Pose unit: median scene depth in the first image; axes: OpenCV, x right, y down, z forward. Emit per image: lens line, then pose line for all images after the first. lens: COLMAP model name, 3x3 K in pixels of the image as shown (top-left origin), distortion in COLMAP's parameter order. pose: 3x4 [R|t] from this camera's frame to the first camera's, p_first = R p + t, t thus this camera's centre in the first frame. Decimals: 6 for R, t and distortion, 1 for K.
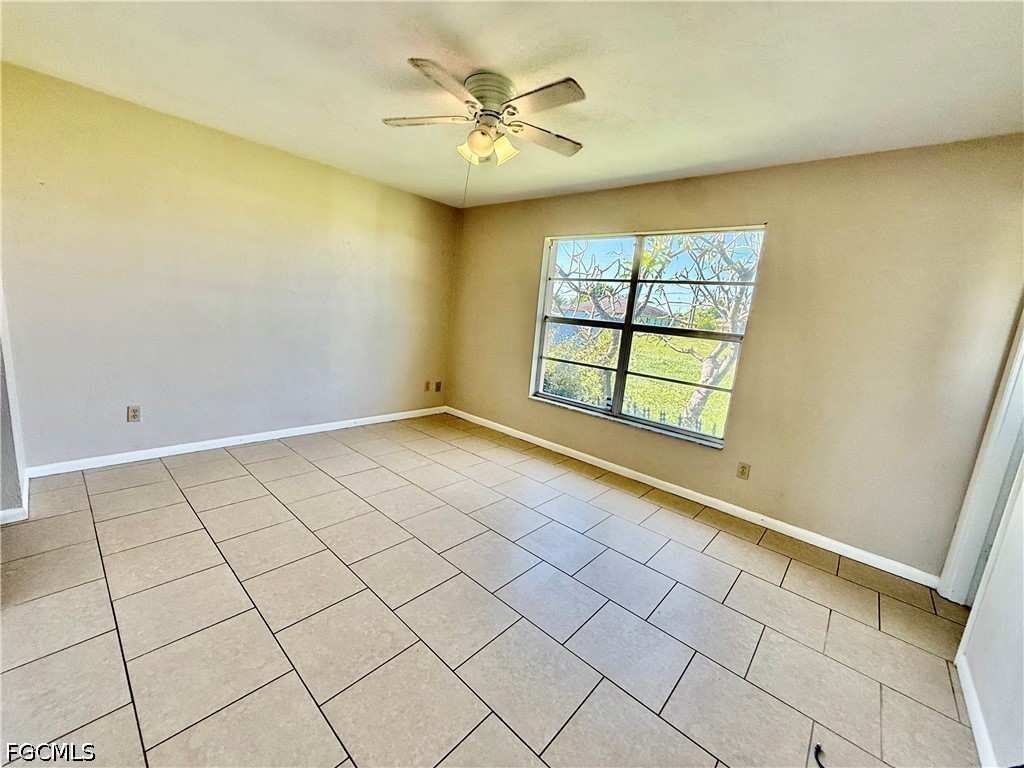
lens RADIAL K [[408.4, 0, 509.6], [0, 408.4, 383.3], [0, 0, 1]] dist [0.001420, 0.000031]
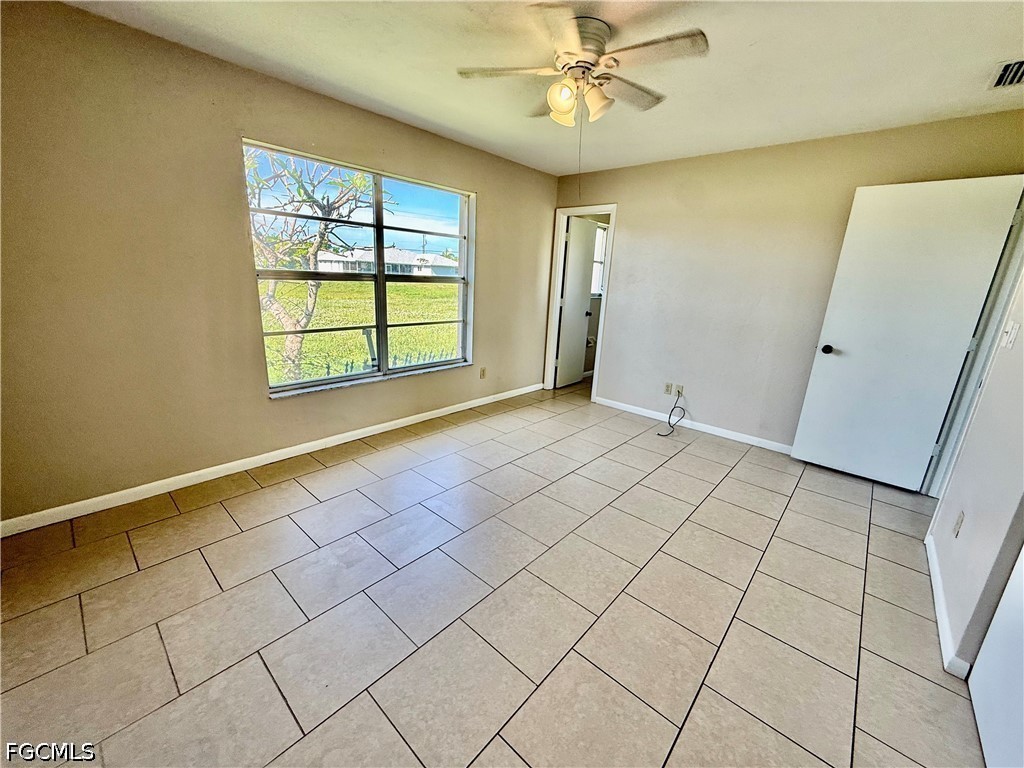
lens RADIAL K [[408.4, 0, 509.6], [0, 408.4, 383.3], [0, 0, 1]] dist [0.001420, 0.000031]
pose [[0.008819, -0.342300, 0.939549, -0.666025], [0.132697, 0.931677, 0.338186, -0.190406], [-0.991117, 0.121693, 0.053639, 0.691566]]
